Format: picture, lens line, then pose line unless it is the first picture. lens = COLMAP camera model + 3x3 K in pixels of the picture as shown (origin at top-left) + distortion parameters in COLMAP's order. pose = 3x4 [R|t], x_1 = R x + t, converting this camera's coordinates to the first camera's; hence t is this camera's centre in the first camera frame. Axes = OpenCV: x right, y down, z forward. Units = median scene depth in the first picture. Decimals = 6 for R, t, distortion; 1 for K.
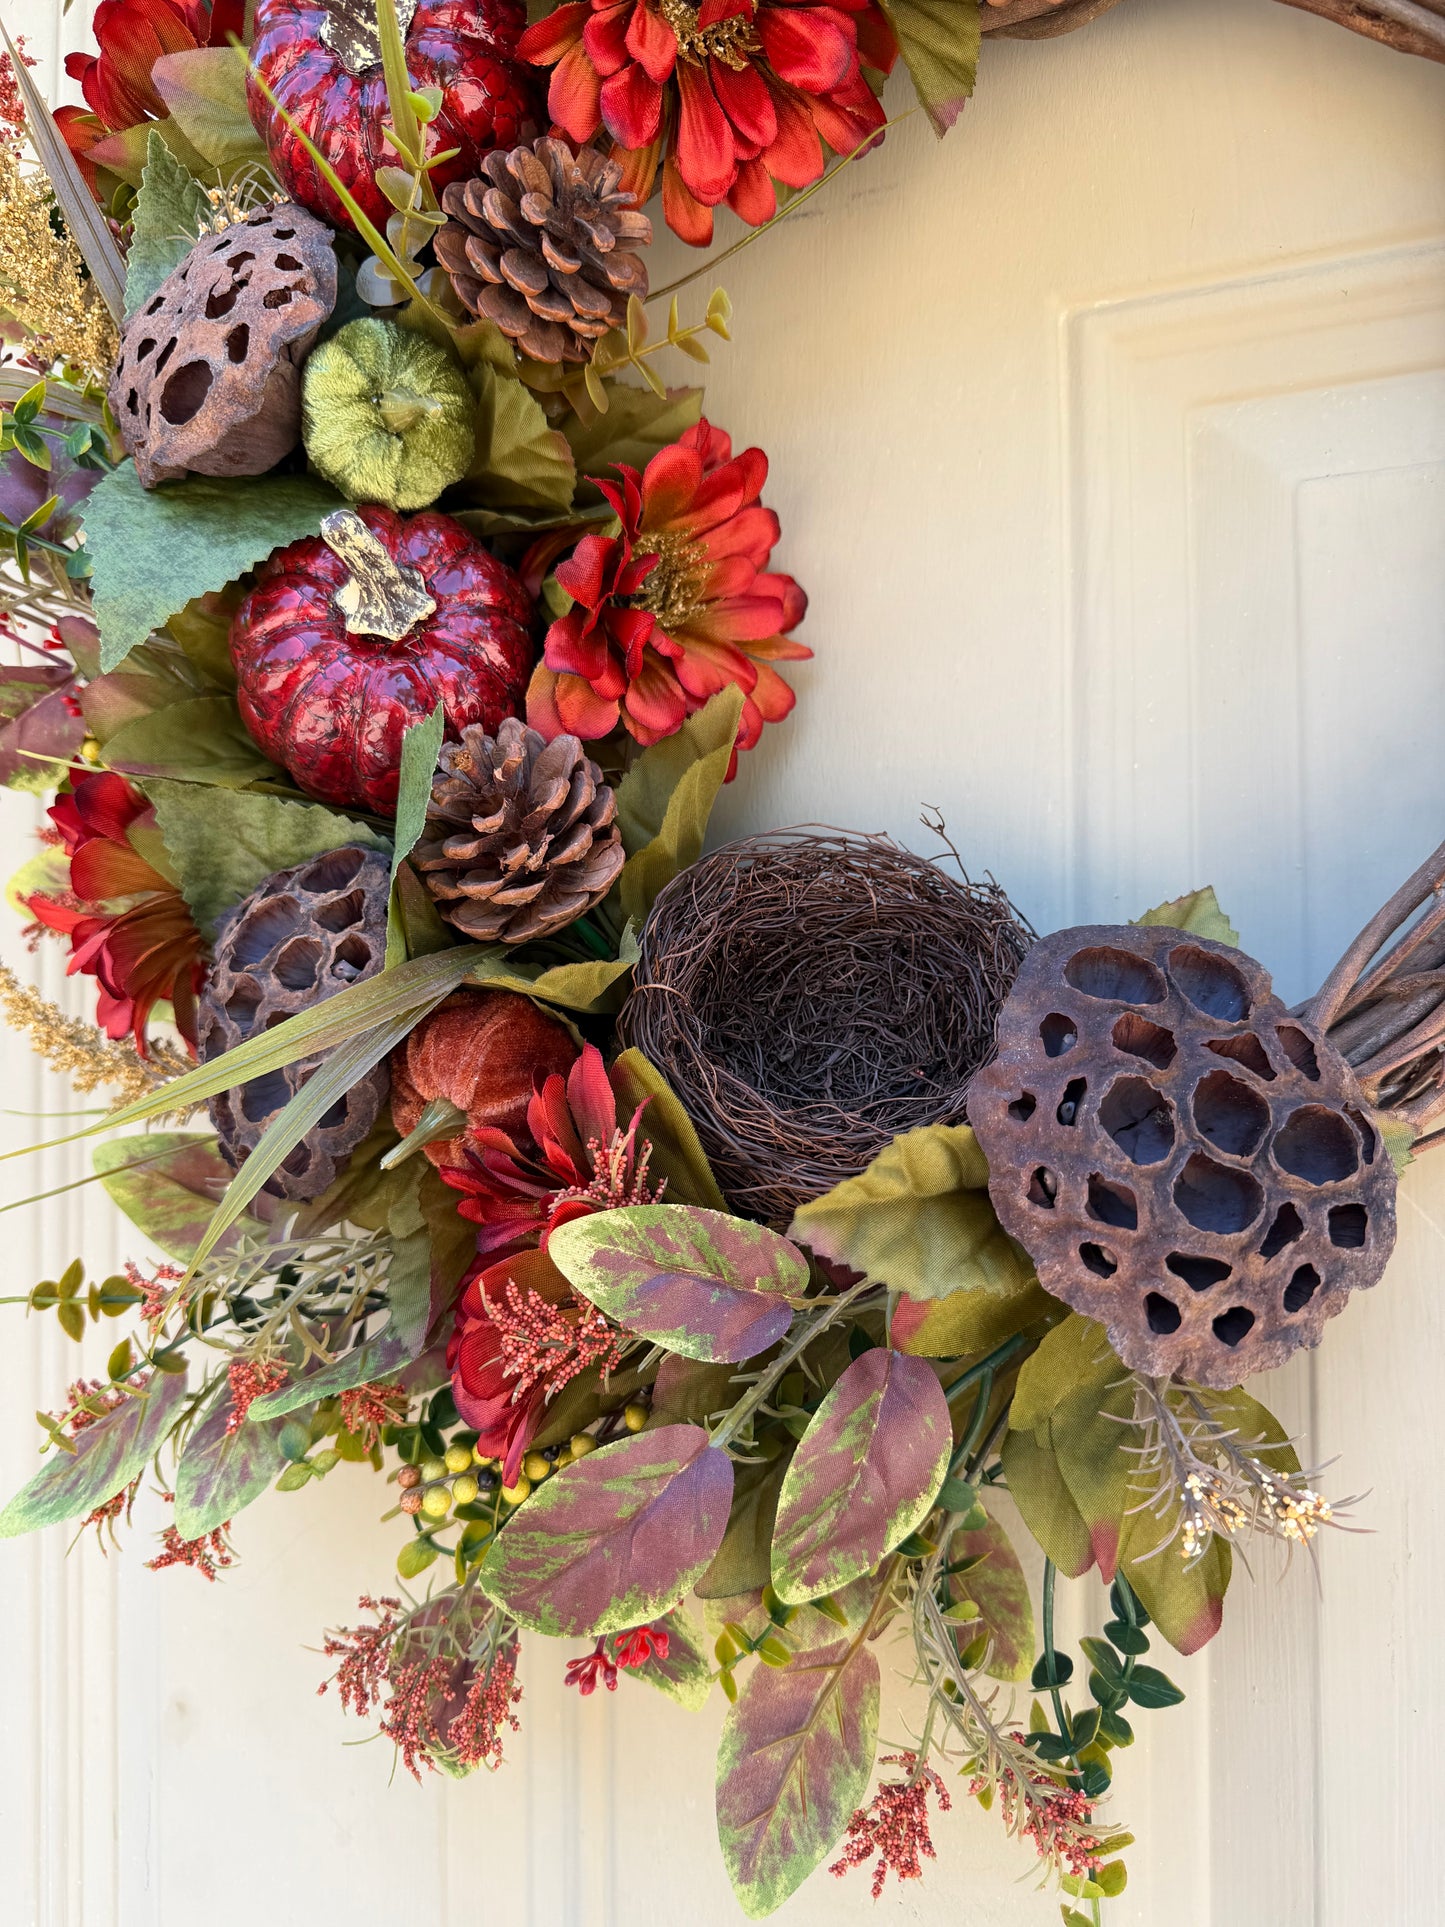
lens RADIAL K [[1396.1, 0, 721.2], [0, 1396.1, 967.2], [0, 0, 1]] dist [0.051341, -0.104978]
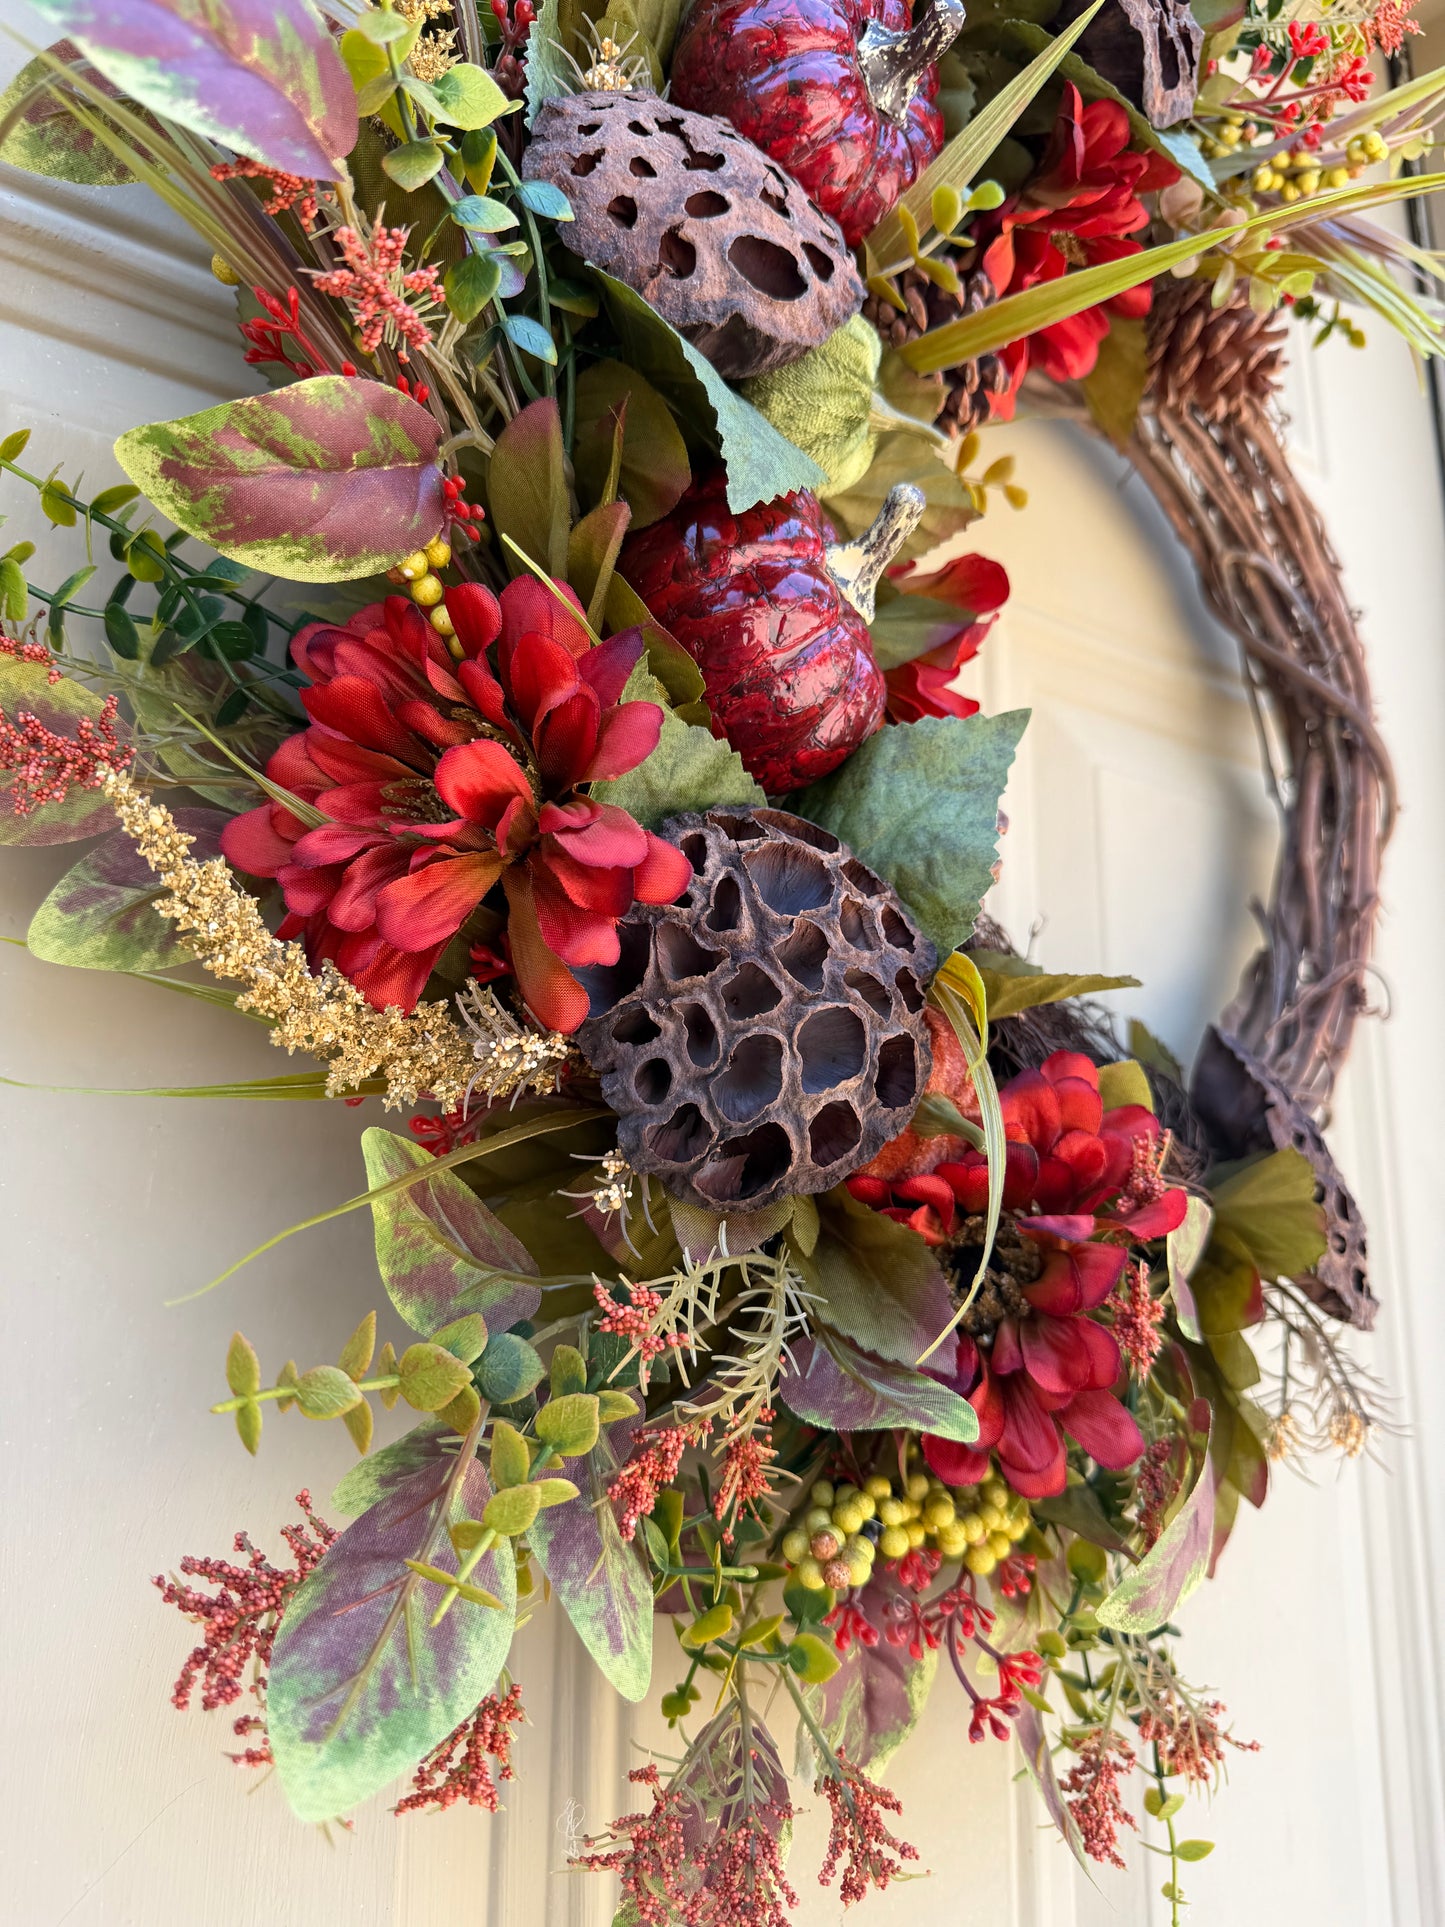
lens RADIAL K [[1367.5, 0, 717.4], [0, 1367.5, 939.7], [0, 0, 1]] dist [0.103614, -0.196874]
pose [[0.536013, 0.216314, 0.816026, -1.060514], [-0.049626, 0.973017, -0.225332, 0.209655], [-0.842750, 0.080285, 0.532285, 0.616577]]
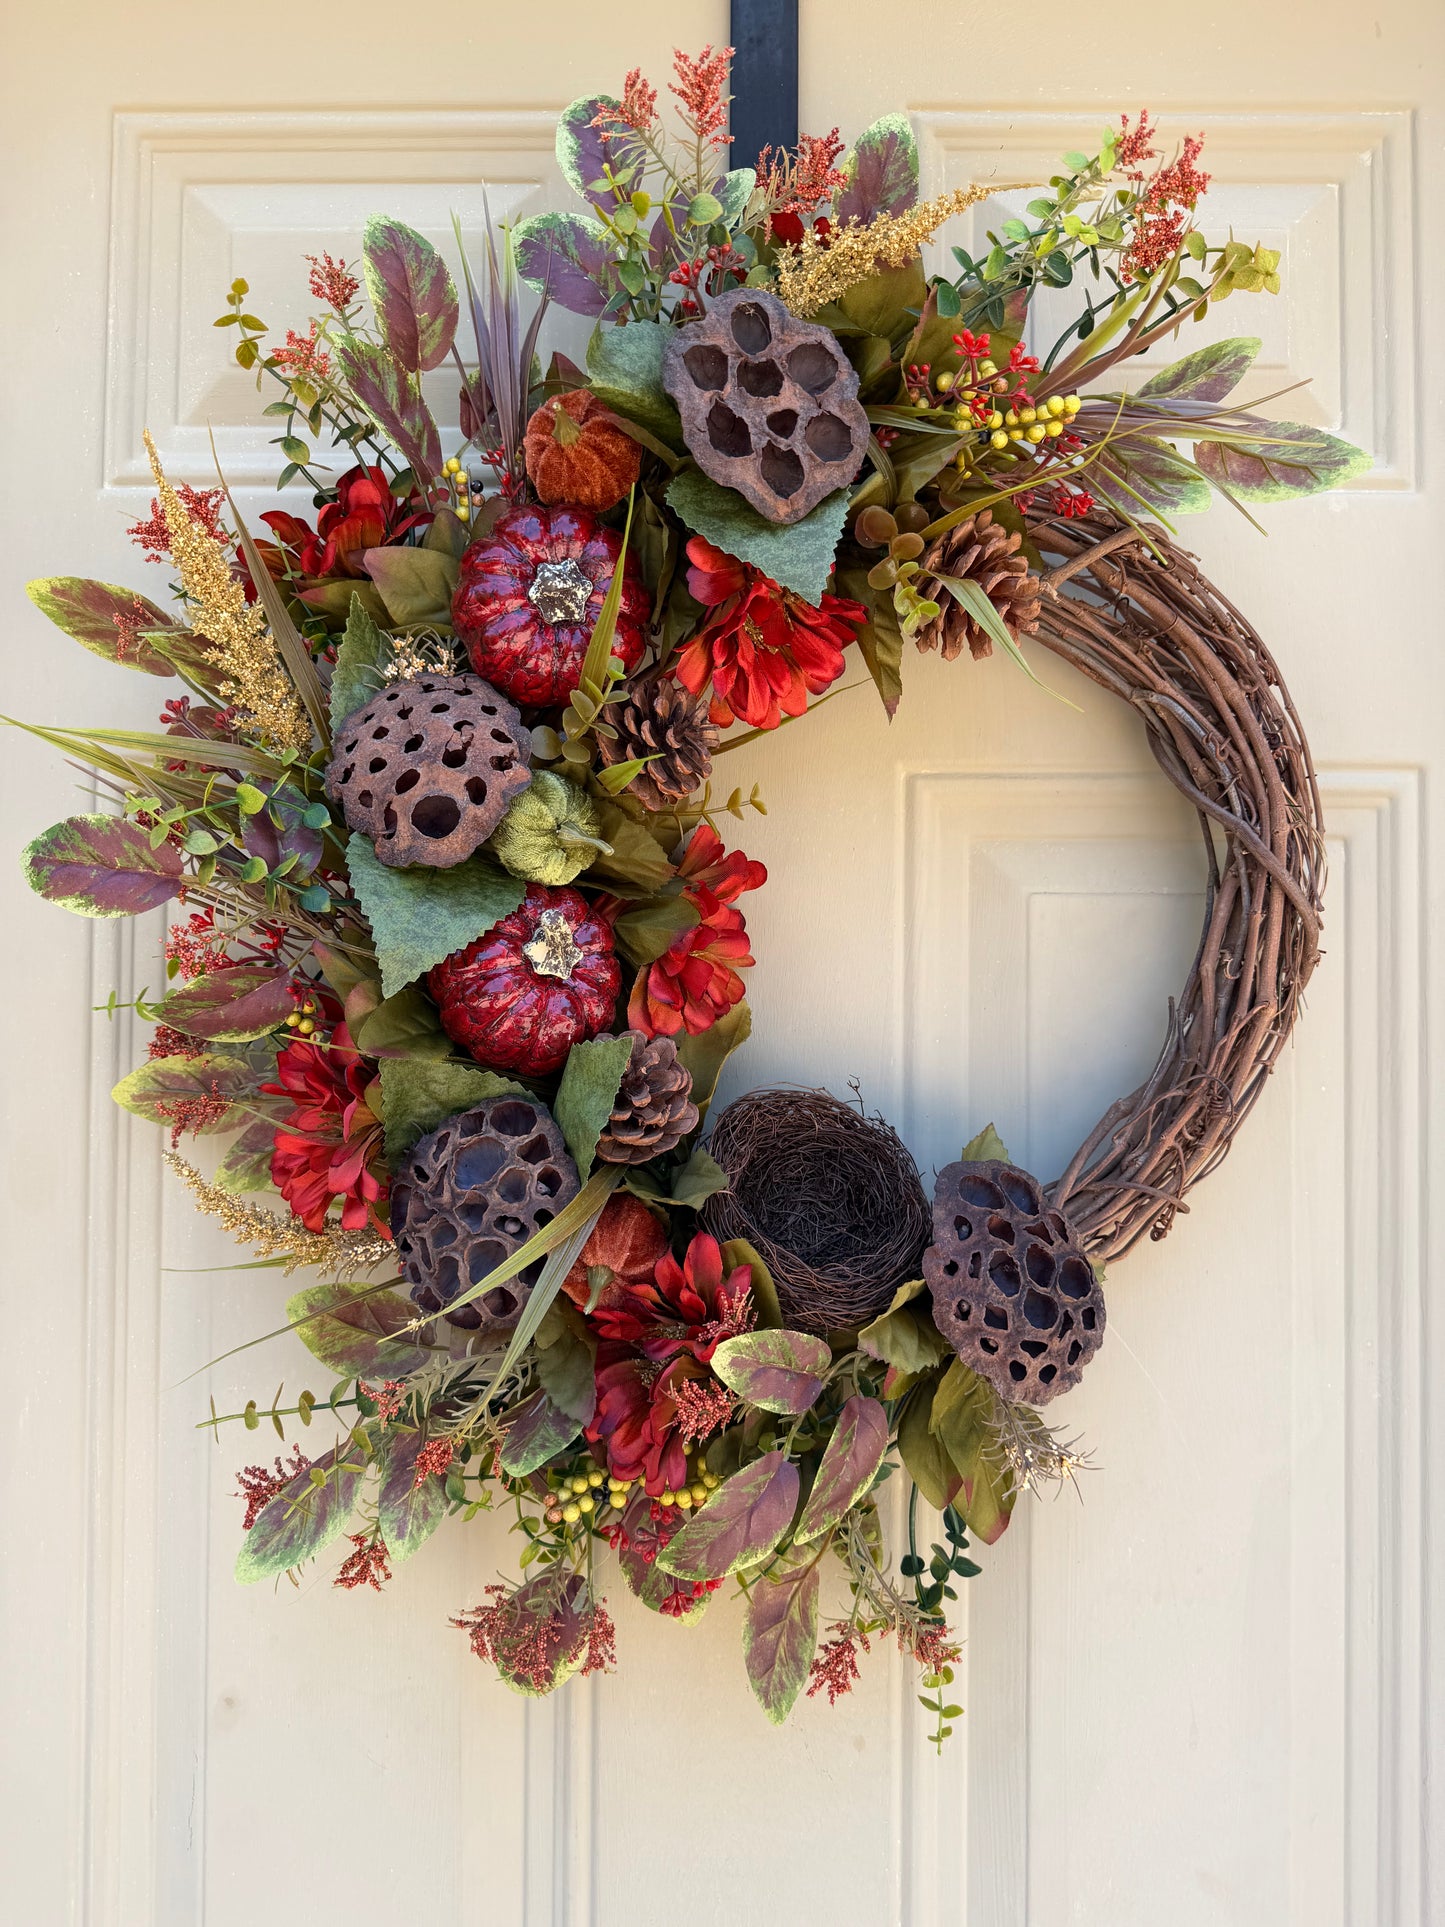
lens RADIAL K [[1363.2, 0, 722.3], [0, 1363.2, 968.0], [0, 0, 1]] dist [0.118136, -0.255789]
pose [[0.927344, 0.023917, 0.373445, -0.674770], [-0.026853, 0.999636, 0.002660, -0.263793], [-0.373246, -0.012495, 0.927648, -0.545964]]
